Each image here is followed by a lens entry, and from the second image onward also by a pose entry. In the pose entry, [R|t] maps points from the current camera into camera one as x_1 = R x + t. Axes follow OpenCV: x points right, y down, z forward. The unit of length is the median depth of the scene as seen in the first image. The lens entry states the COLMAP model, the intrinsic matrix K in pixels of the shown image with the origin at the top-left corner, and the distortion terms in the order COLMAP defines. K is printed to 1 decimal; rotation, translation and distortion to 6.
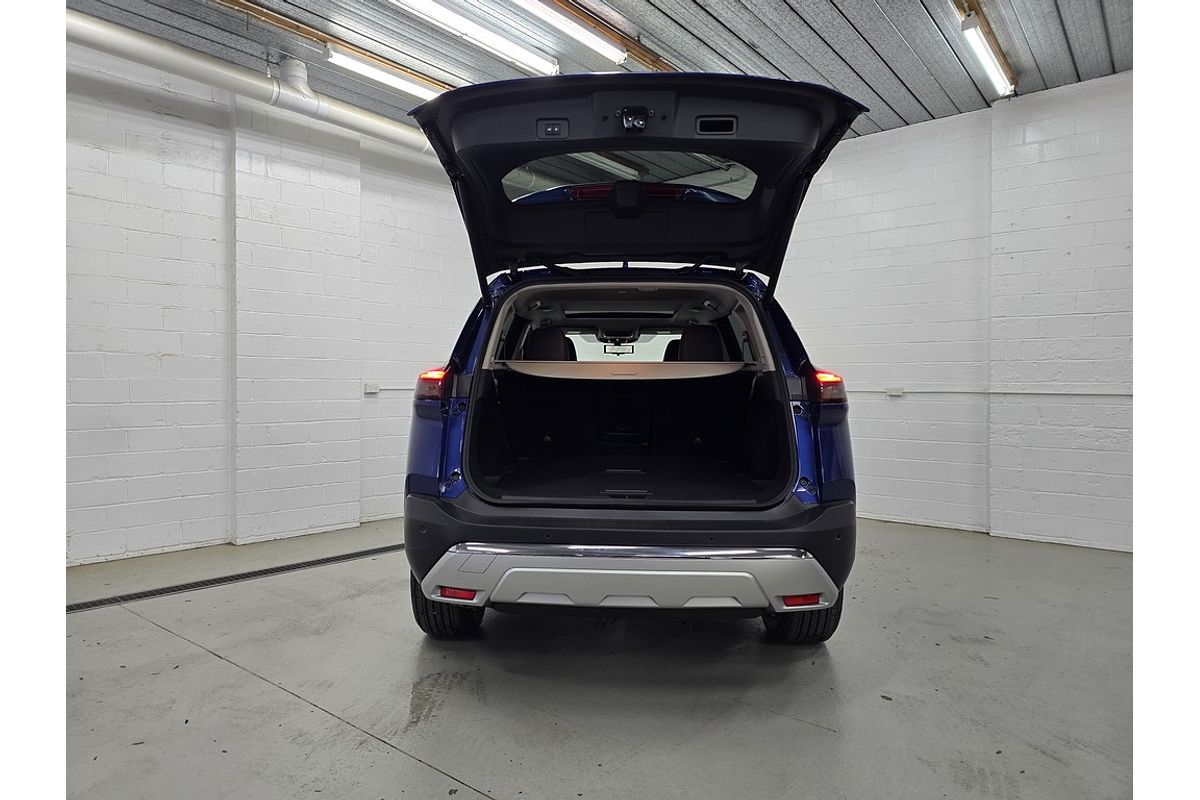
lens RADIAL K [[719.1, 0, 582.3], [0, 719.1, 390.5], [0, 0, 1]] dist [0.045664, -0.043749]
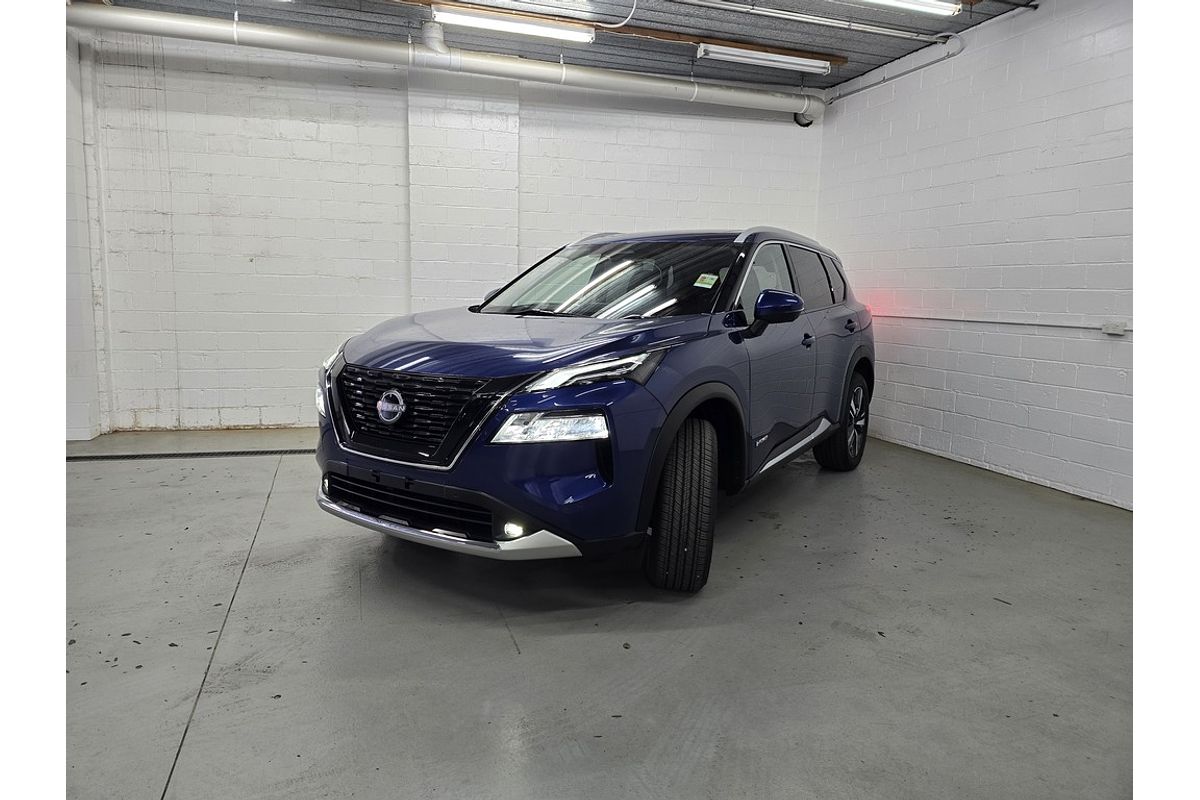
lens RADIAL K [[719.1, 0, 578.2], [0, 719.1, 383.9], [0, 0, 1]] dist [0.045664, -0.043749]
pose [[0.841272, 0.082925, -0.534214, 0.499145], [-0.023467, 0.992836, 0.117162, -0.022015], [0.540103, -0.086029, 0.837191, 0.107924]]
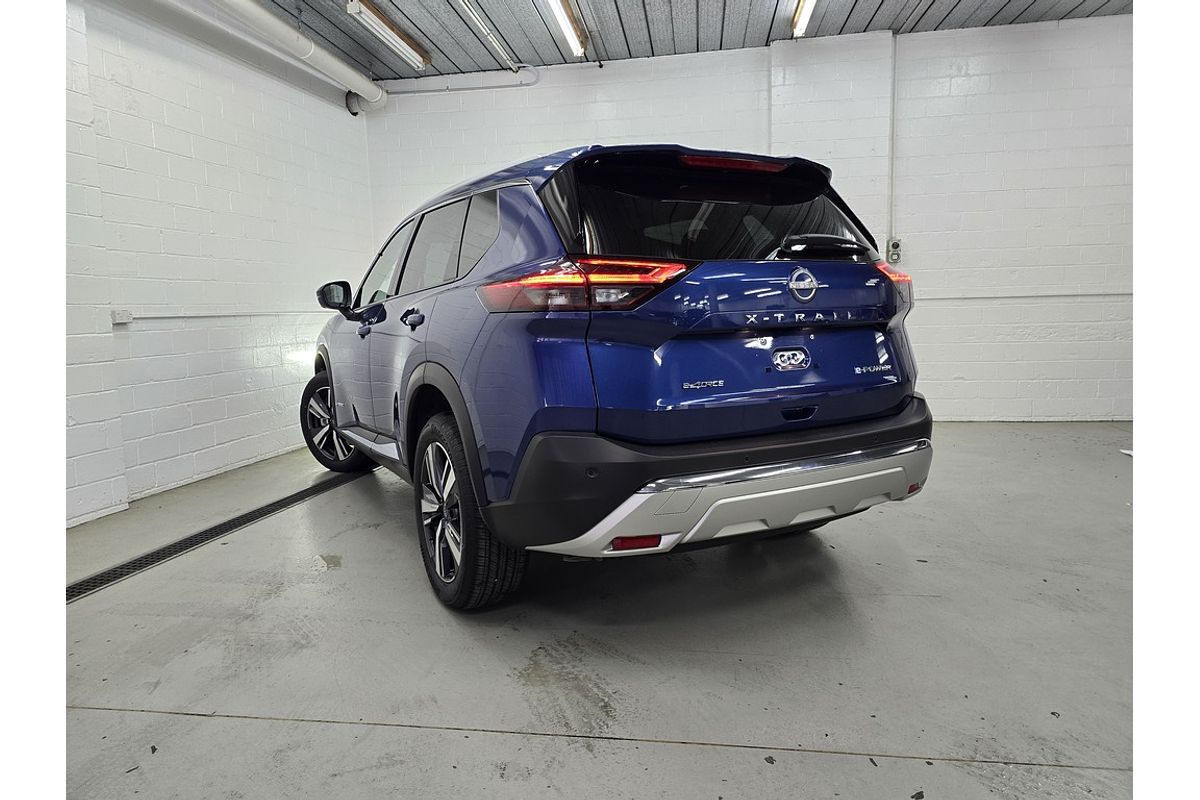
lens RADIAL K [[719.1, 0, 600.2], [0, 719.1, 379.7], [0, 0, 1]] dist [0.045664, -0.043749]
pose [[0.855625, -0.078188, 0.511657, -0.337570], [0.033867, 0.994863, 0.095394, 0.008183], [-0.516487, -0.064293, 0.853878, 0.180056]]
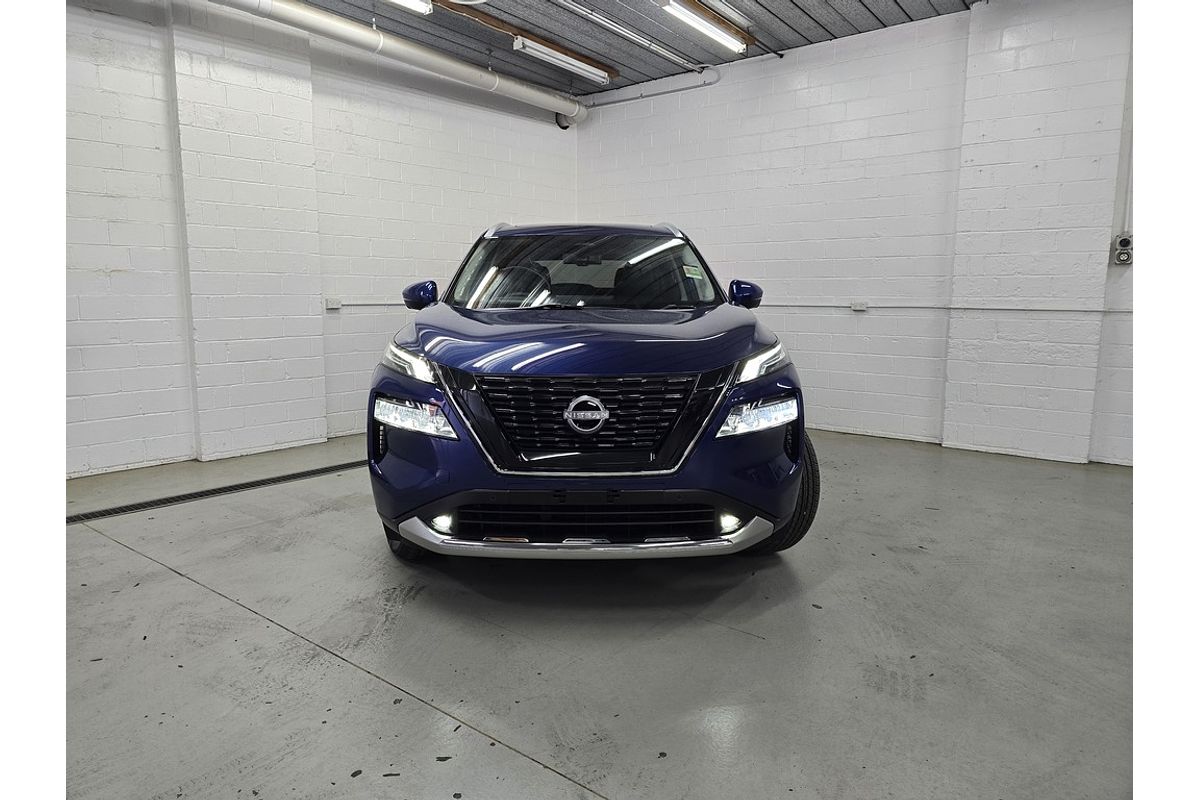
lens RADIAL K [[719.1, 0, 584.5], [0, 719.1, 384.4], [0, 0, 1]] dist [0.045664, -0.043749]
pose [[0.999643, -0.003433, 0.026511, 0.030561], [0.000231, 0.992793, 0.119843, -0.015224], [-0.026731, -0.119794, 0.992439, -0.001419]]
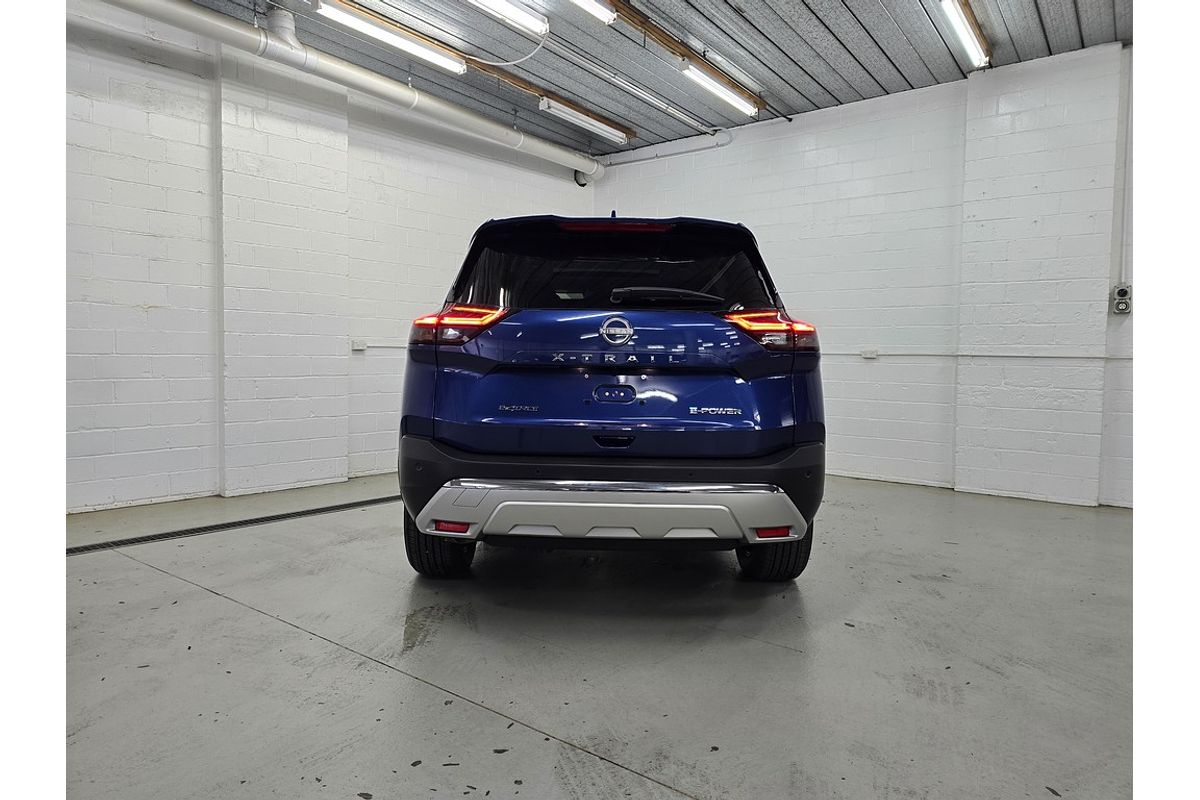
lens RADIAL K [[719.1, 0, 596.7], [0, 719.1, 385.0], [0, 0, 1]] dist [0.045664, -0.043749]
pose [[0.999084, 0.008958, 0.041848, -0.003574], [-0.010380, 0.999372, 0.033880, 0.019517], [-0.041518, -0.034283, 0.998549, -0.029551]]
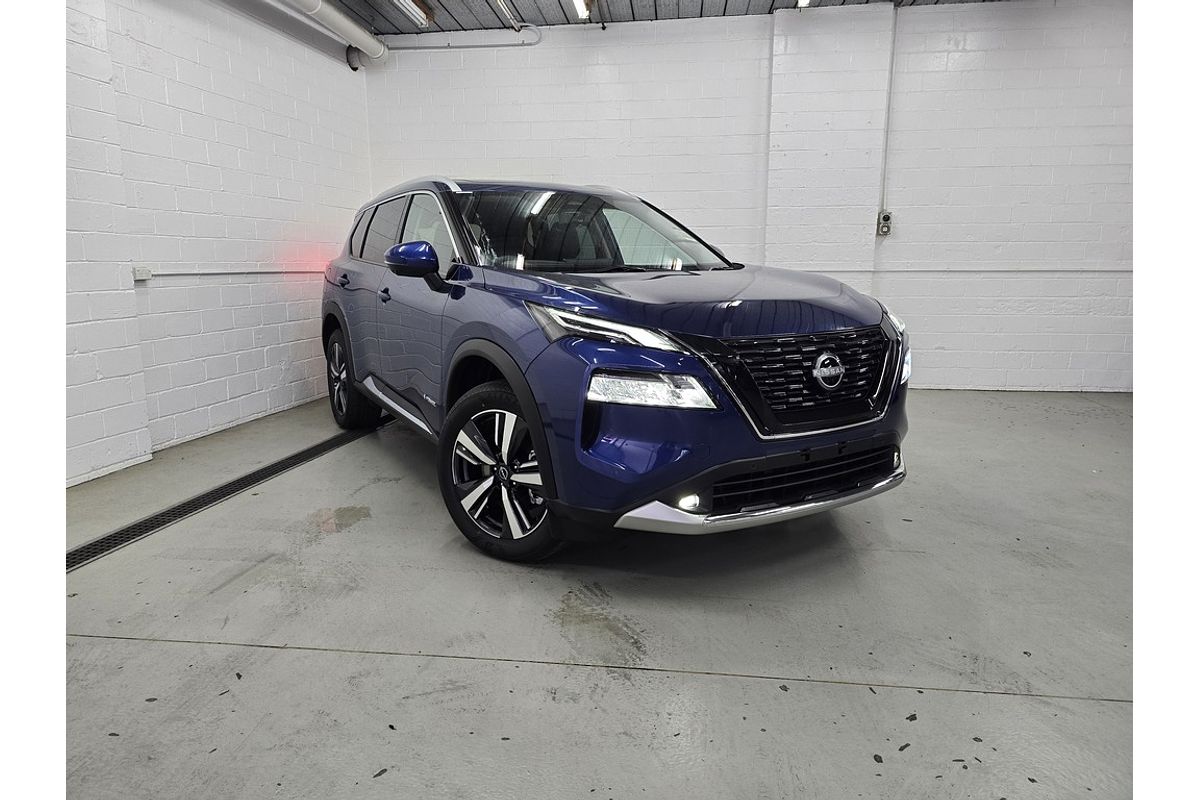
lens RADIAL K [[719.1, 0, 594.6], [0, 719.1, 383.7], [0, 0, 1]] dist [0.045664, -0.043749]
pose [[0.843383, -0.094696, 0.528903, -0.395595], [0.009765, 0.986886, 0.161123, -0.009164], [-0.537224, -0.130724, 0.833247, 0.164767]]
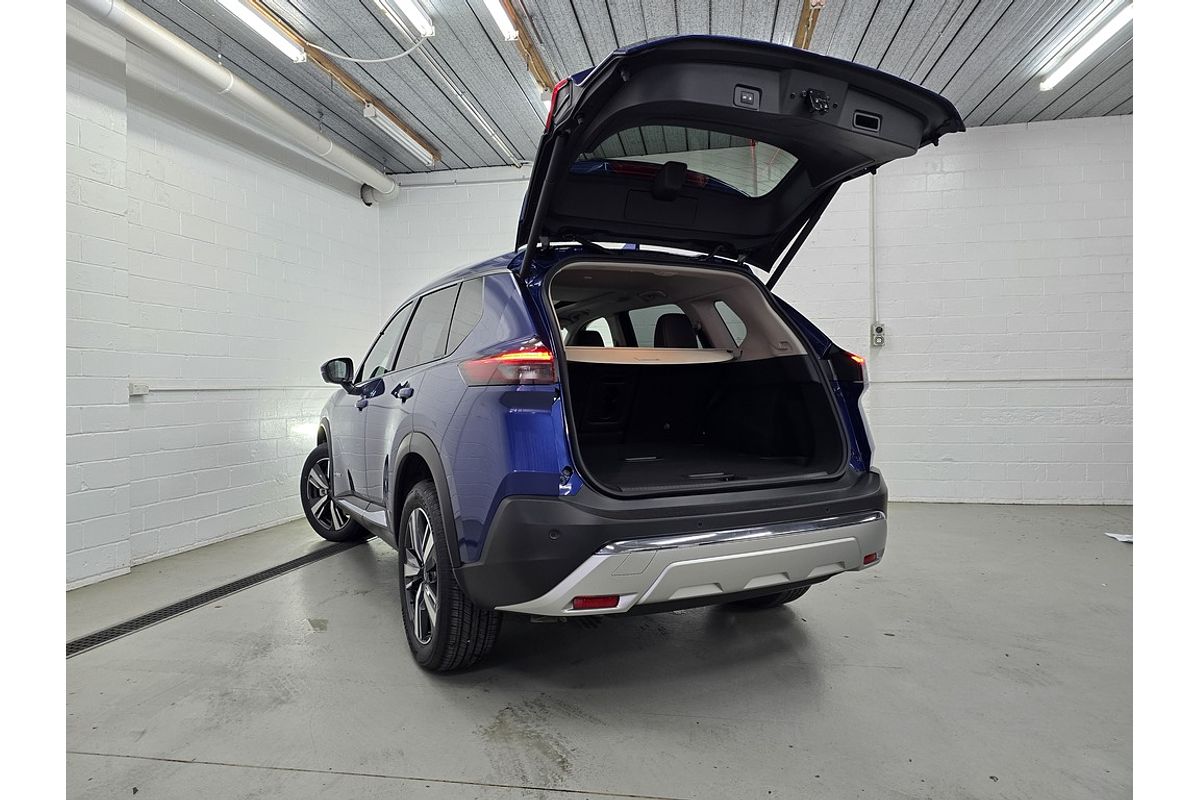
lens RADIAL K [[719.1, 0, 591.0], [0, 719.1, 382.8], [0, 0, 1]] dist [0.045664, -0.043749]
pose [[0.868351, -0.013888, 0.495756, -0.334722], [0.022303, 0.999690, -0.011060, 0.012289], [-0.495449, 0.020661, 0.868392, 0.127385]]
